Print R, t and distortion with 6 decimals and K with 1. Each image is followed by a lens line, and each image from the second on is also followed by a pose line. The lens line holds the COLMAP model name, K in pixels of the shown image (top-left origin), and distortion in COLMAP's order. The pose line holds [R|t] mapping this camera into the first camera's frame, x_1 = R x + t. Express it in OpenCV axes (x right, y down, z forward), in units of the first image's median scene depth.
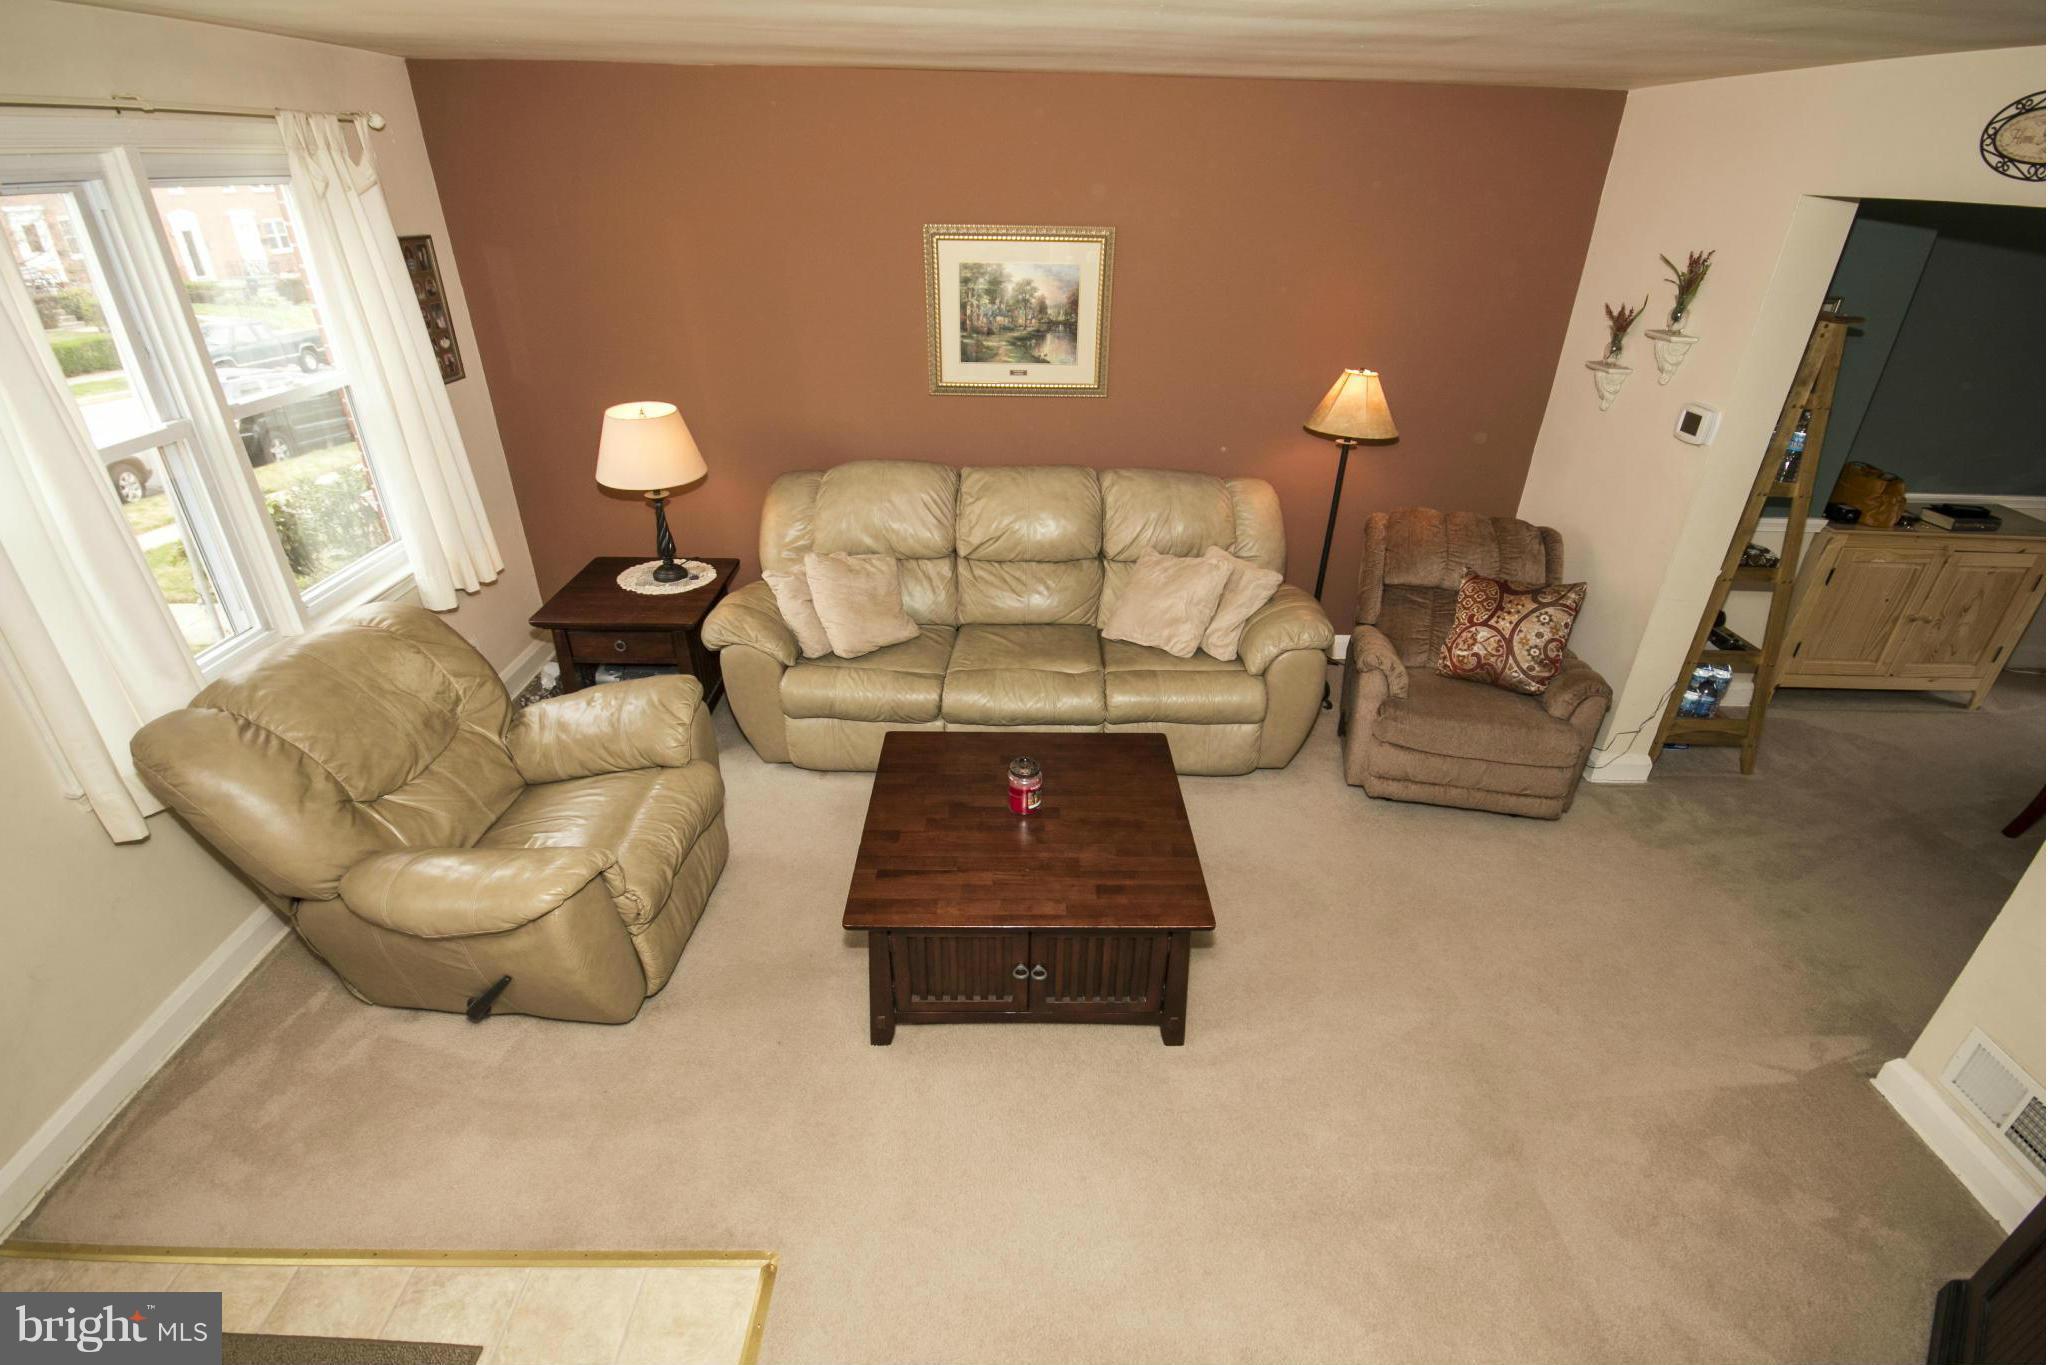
lens RADIAL K [[946.8, 0, 1033.0], [0, 946.8, 687.6], [0, 0, 1]] dist [-0.008314, -0.002169]
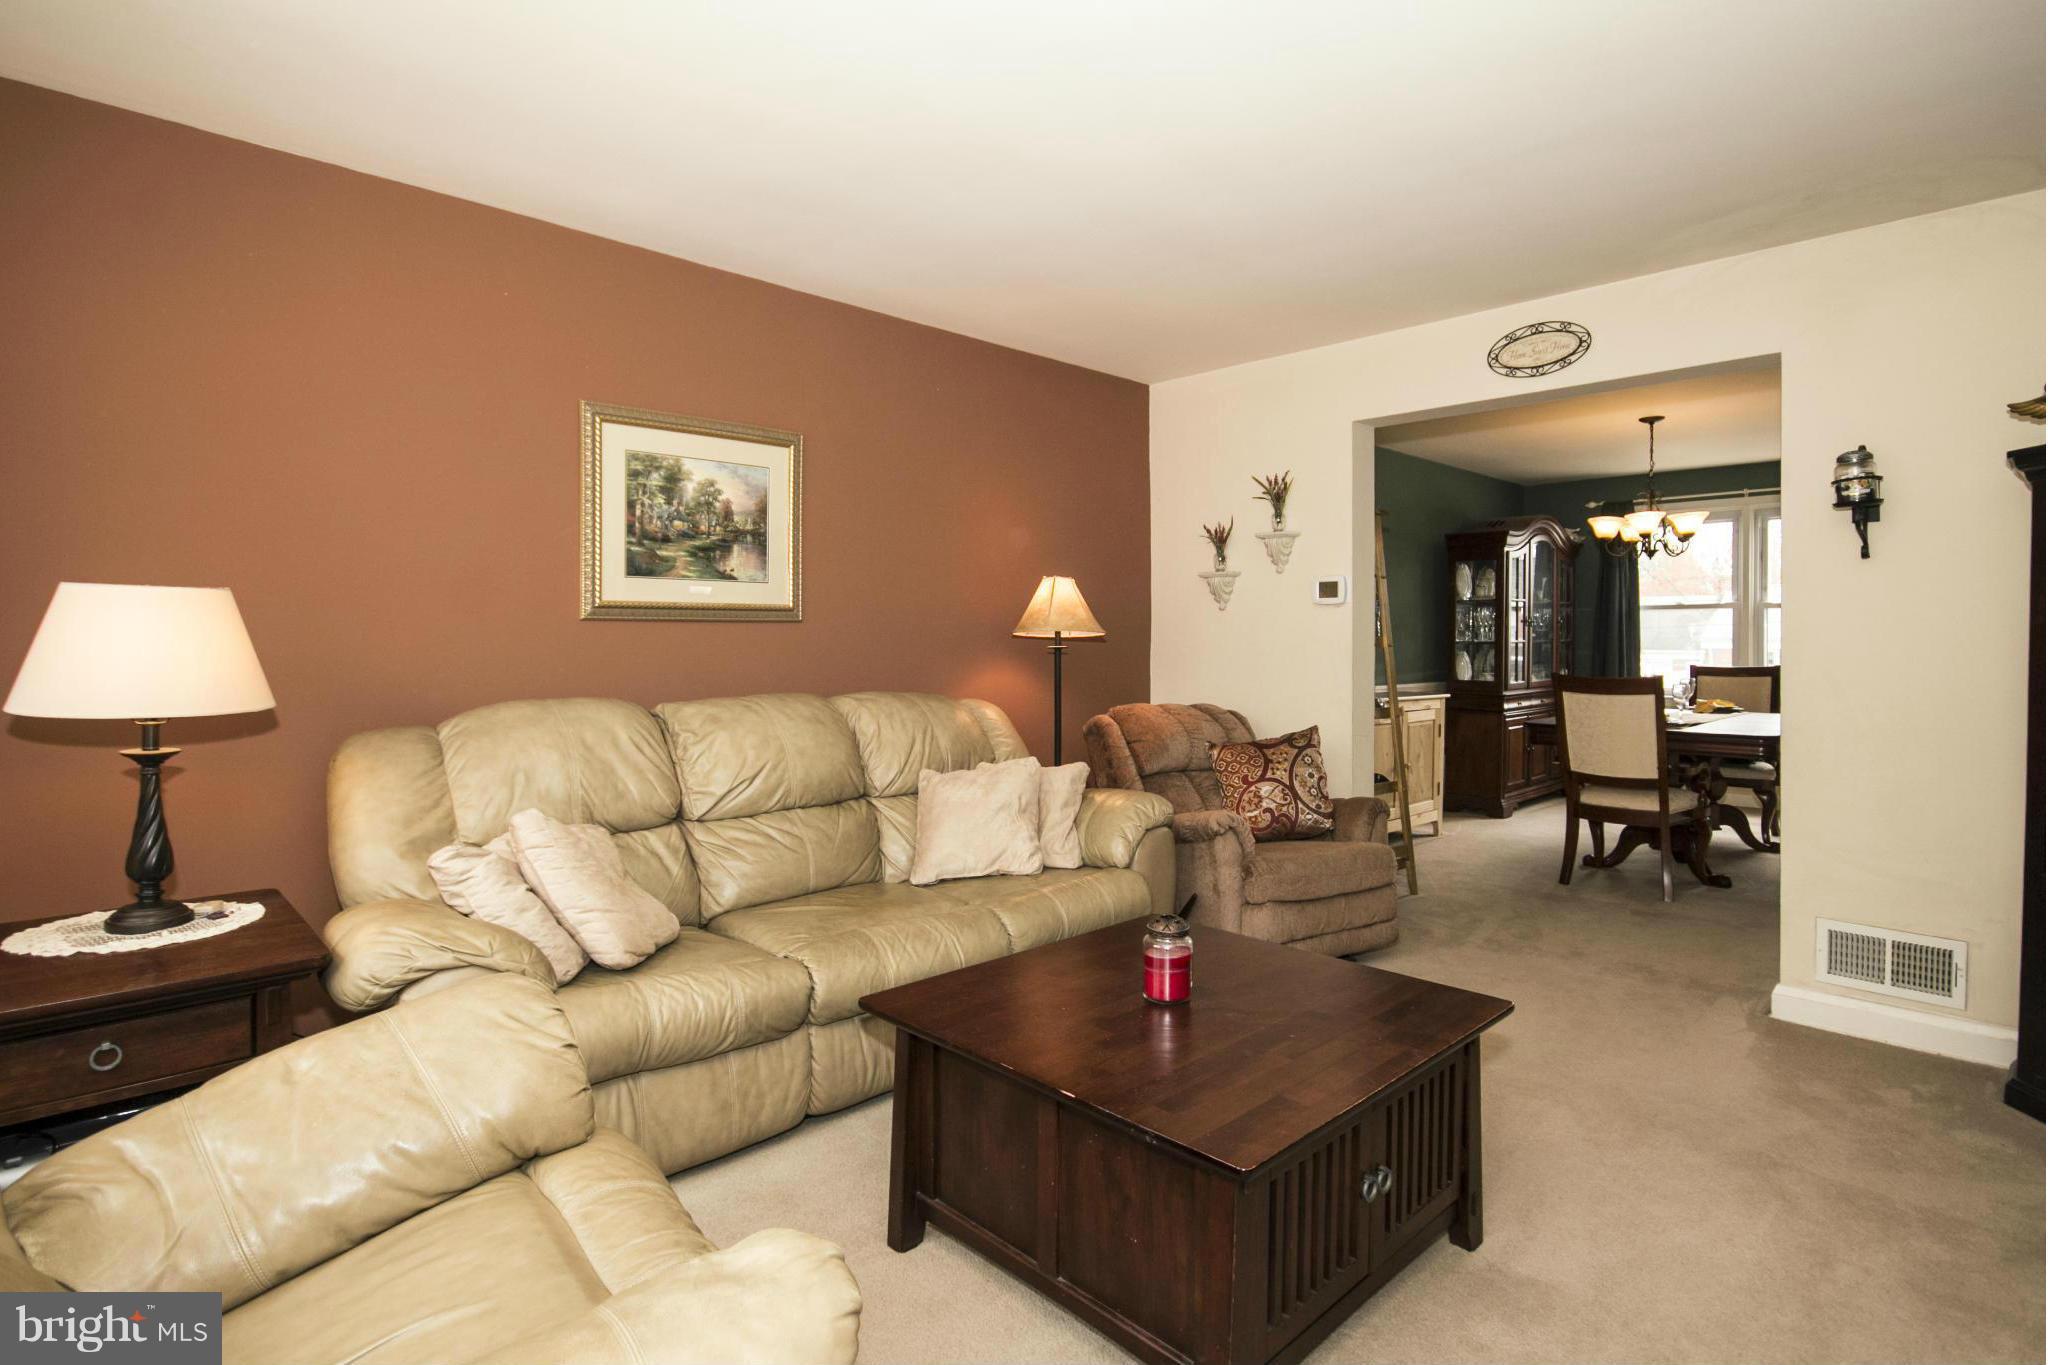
lens RADIAL K [[1032.1, 0, 1043.5], [0, 1032.1, 644.2], [0, 0, 1]] dist [-0.006120, 0.001339]
pose [[0.727217, -0.021318, 0.686076, -0.407402], [0.337726, 0.881276, -0.330595, 0.082925], [-0.597575, 0.472121, 0.648079, 0.318307]]
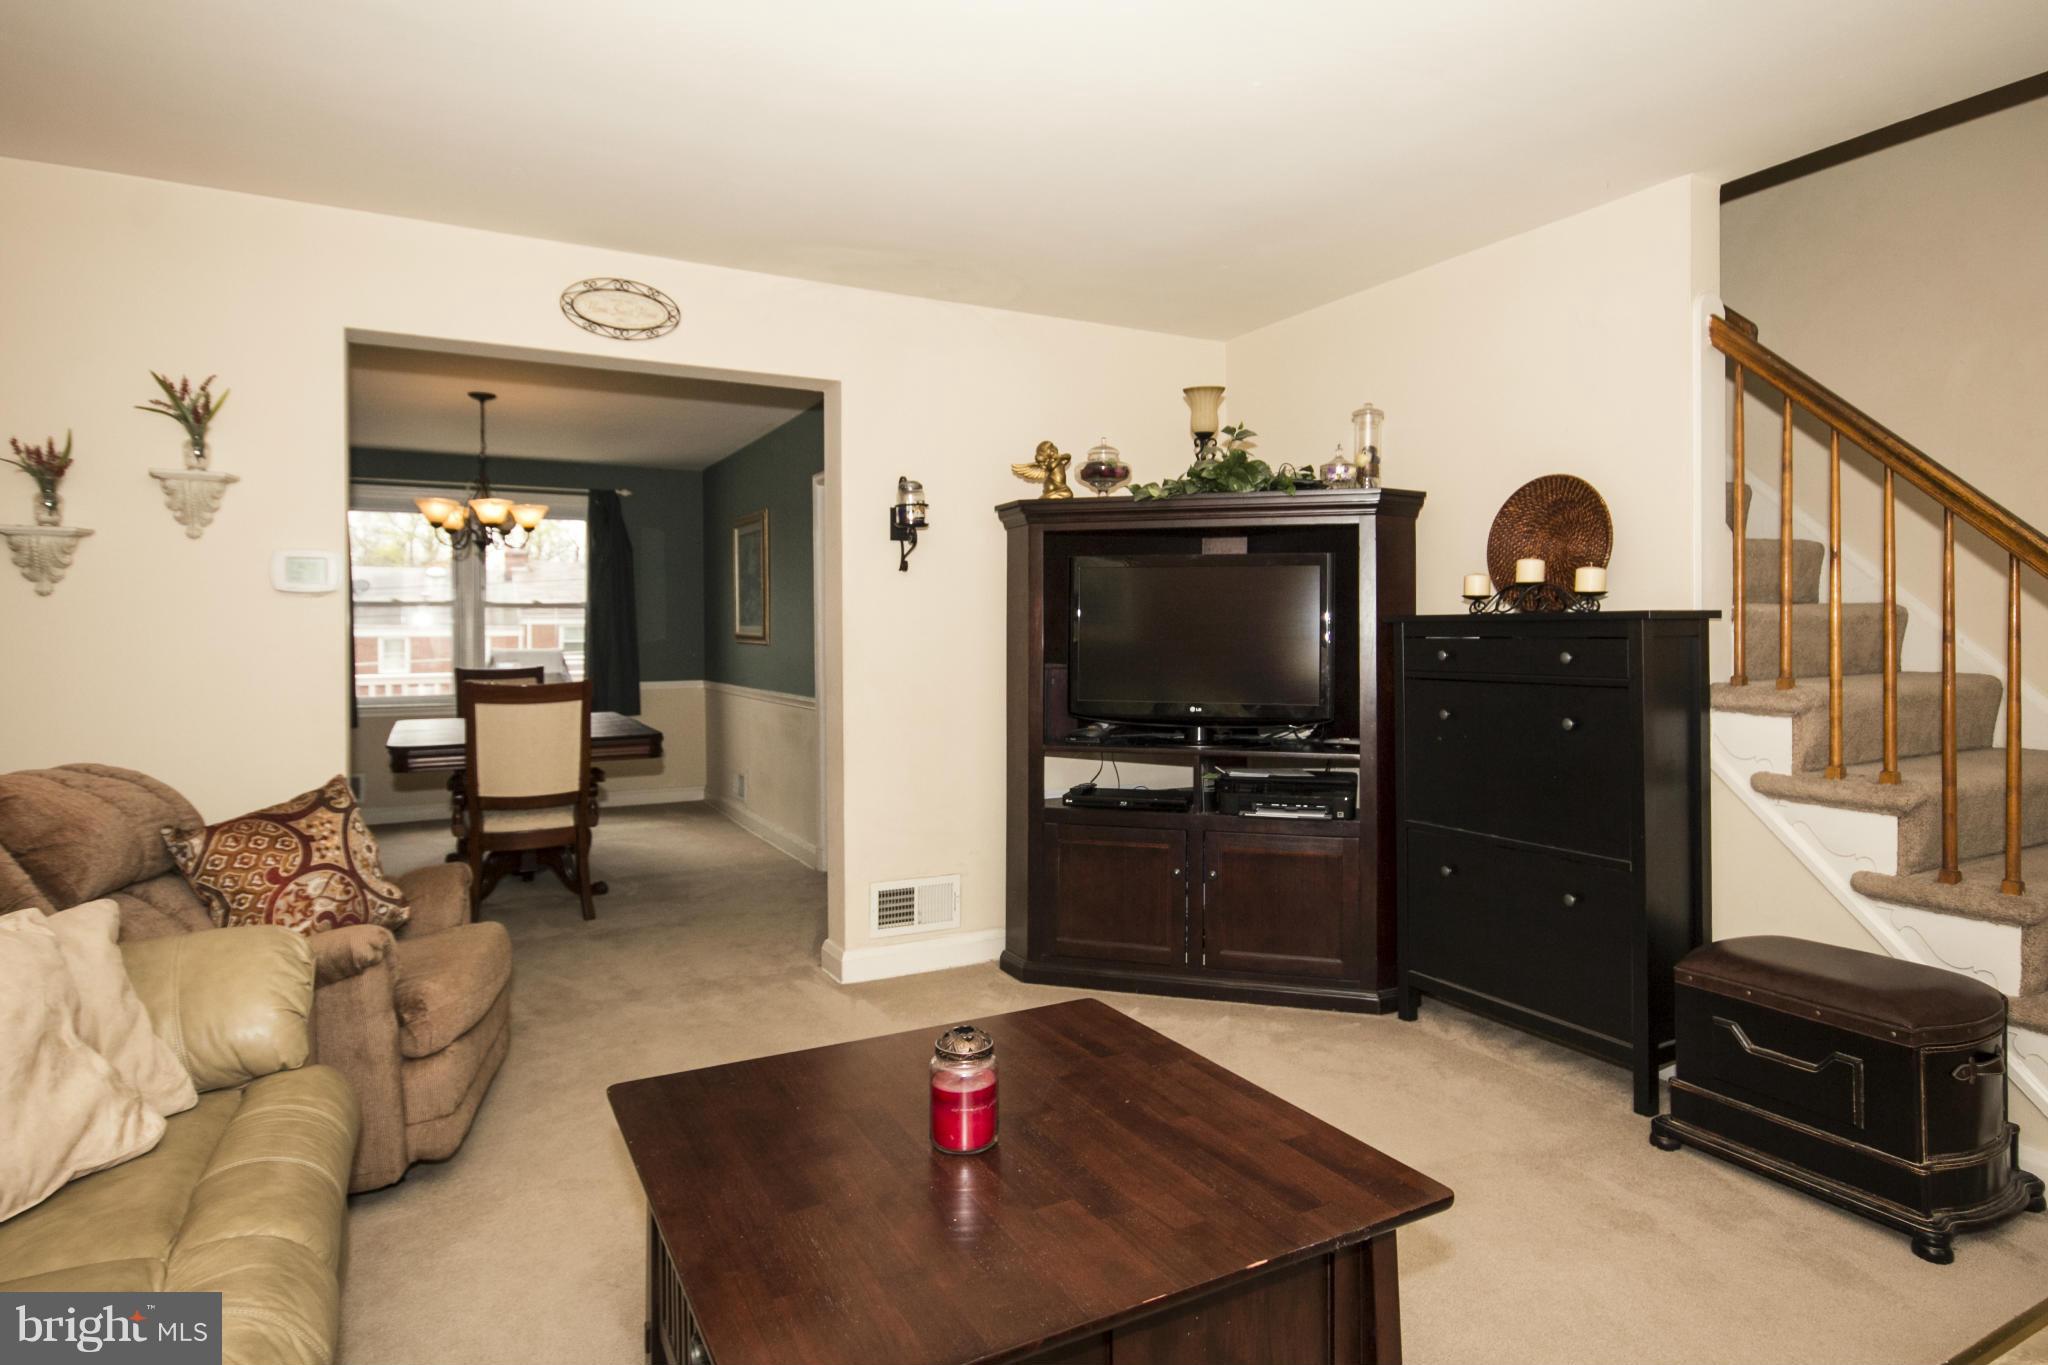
lens RADIAL K [[1126.7, 0, 1051.5], [0, 1126.7, 625.0], [0, 0, 1]] dist [-0.011530, 0.002470]
pose [[-0.467583, -0.007862, 0.883914, -0.381239], [0.419643, 0.878119, 0.229798, -0.157609], [-0.777988, 0.478378, -0.407294, 0.756354]]
